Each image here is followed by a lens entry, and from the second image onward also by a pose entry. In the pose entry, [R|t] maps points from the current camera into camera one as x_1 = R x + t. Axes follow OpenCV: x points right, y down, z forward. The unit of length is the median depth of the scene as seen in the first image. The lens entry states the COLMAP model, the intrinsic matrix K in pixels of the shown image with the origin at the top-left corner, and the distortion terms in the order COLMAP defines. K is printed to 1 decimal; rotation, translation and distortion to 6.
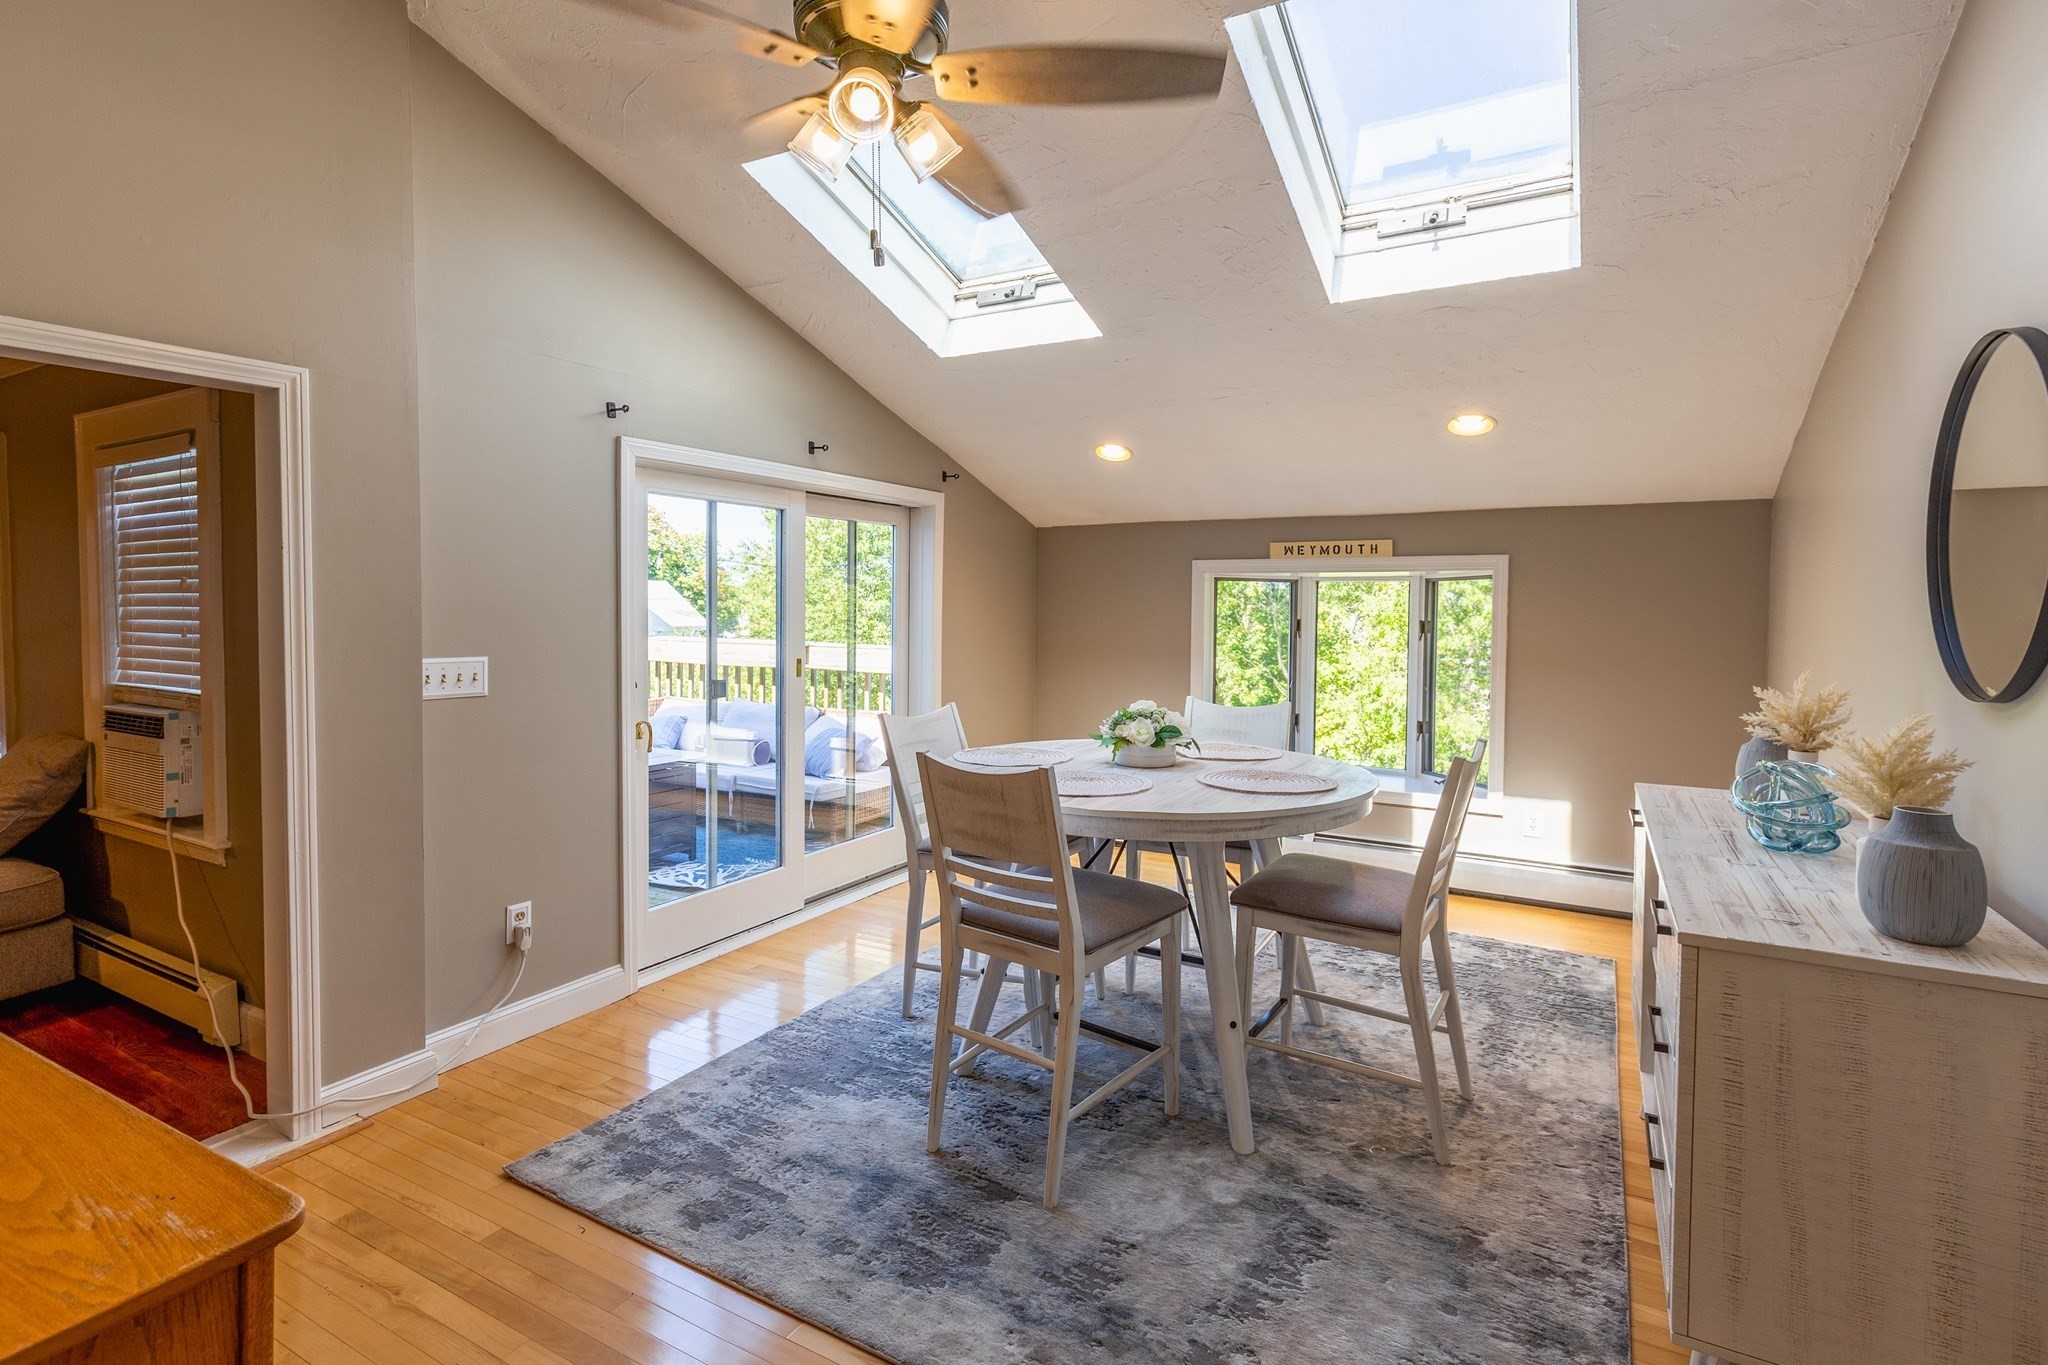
lens RADIAL K [[970.5, 0, 1025.4], [0, 970.5, 592.9], [0, 0, 1]] dist [0.003146, 0.000210]
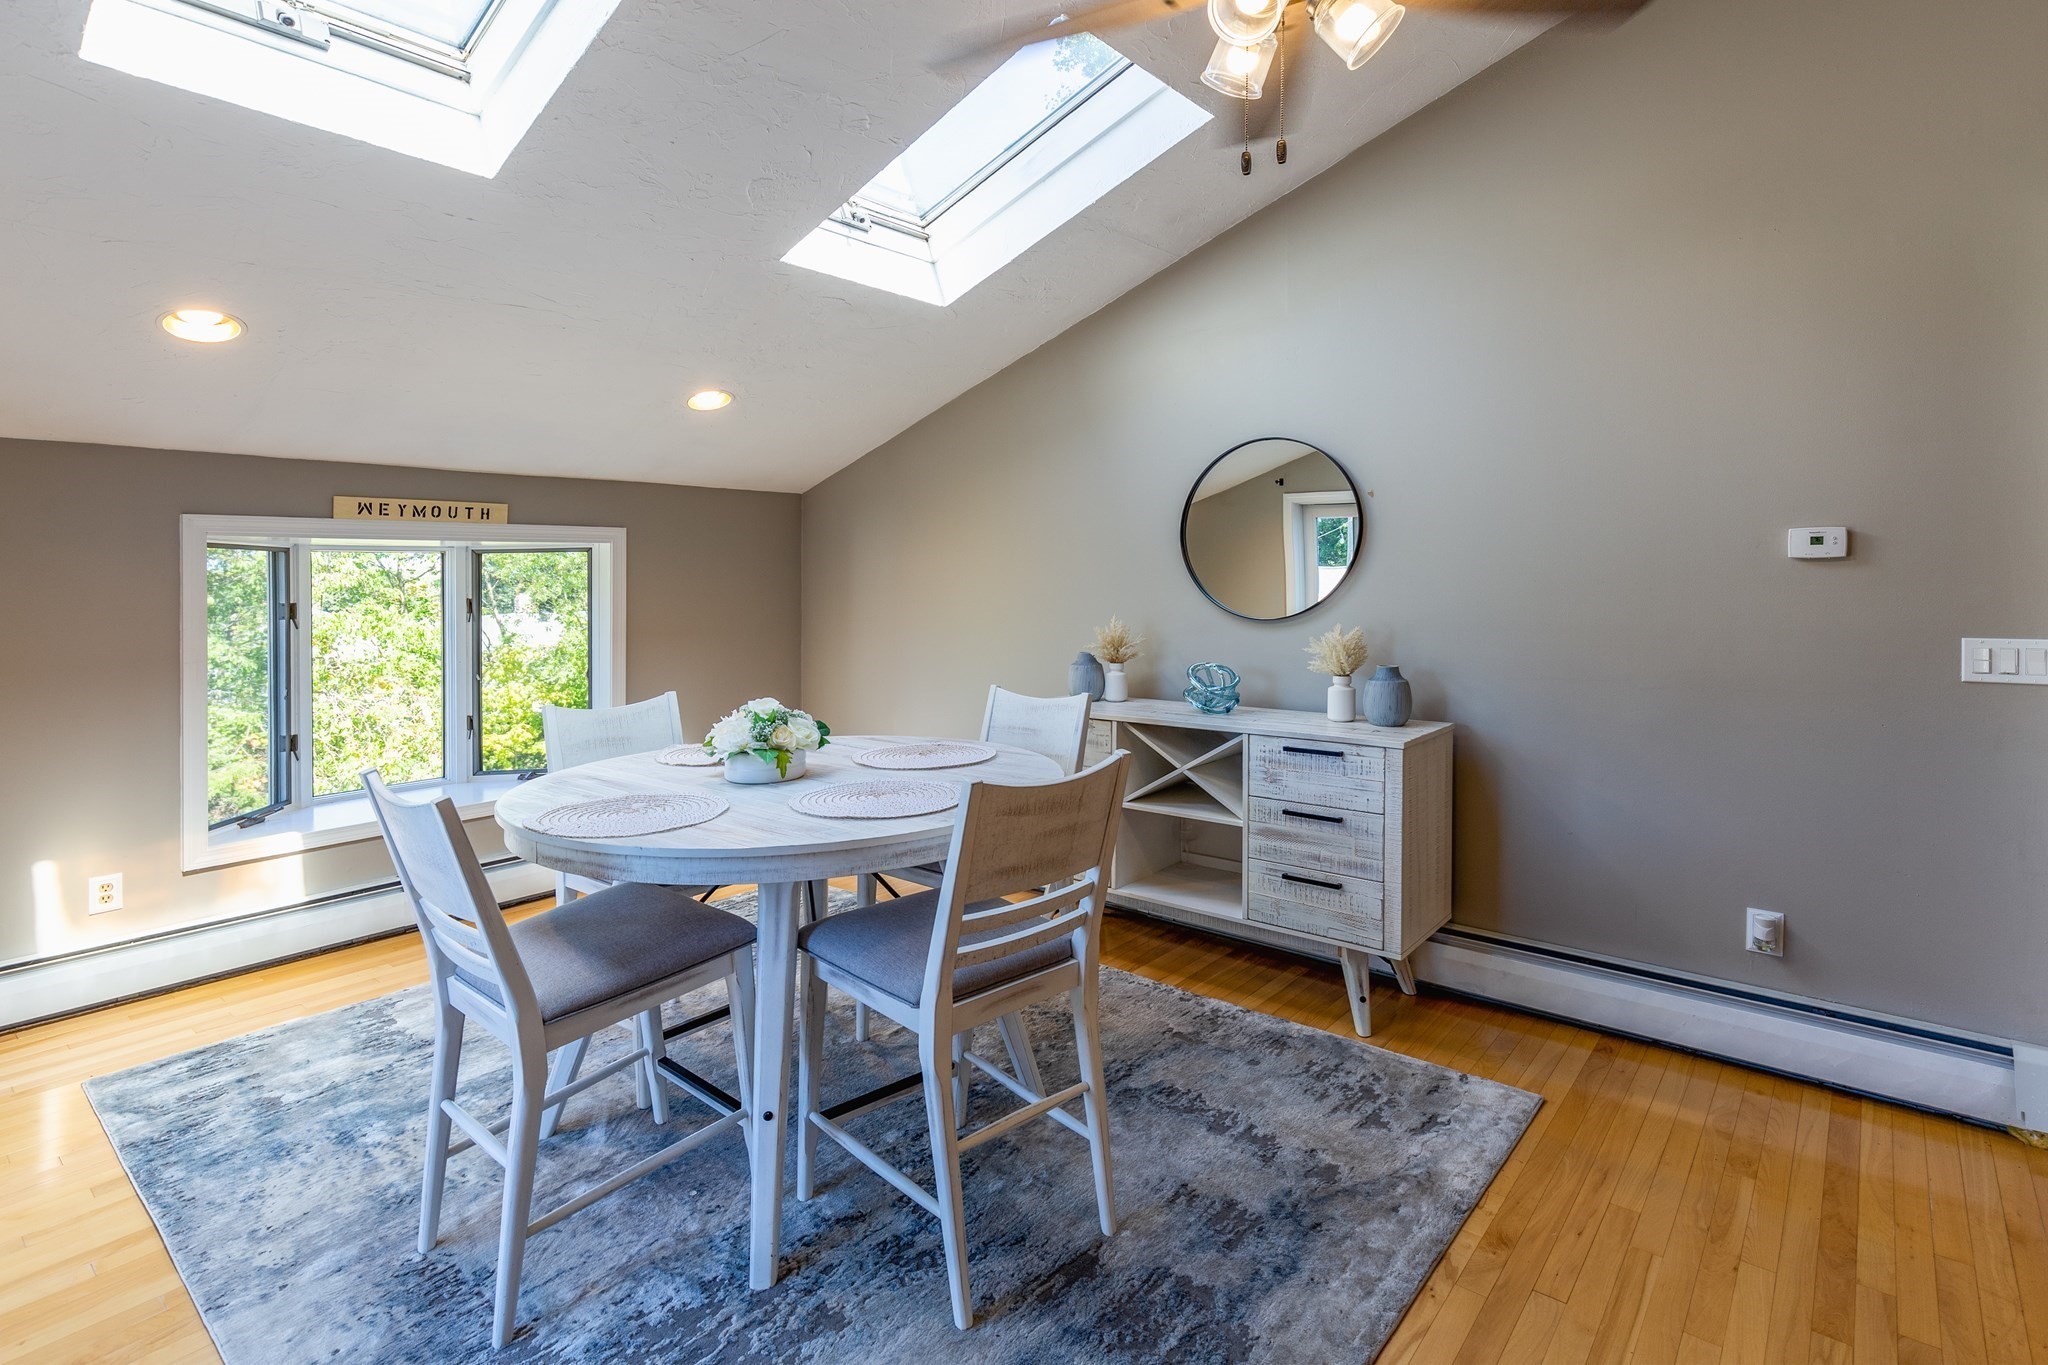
lens RADIAL K [[968.3, 0, 1023.8], [0, 968.3, 571.0], [0, 0, 1]] dist [-0.000542, -0.000086]
pose [[0.201002, -0.002102, 0.979589, -0.369034], [0.000094, 0.999998, 0.002126, 0.002679], [-0.979591, -0.000335, 0.201002, 0.374657]]
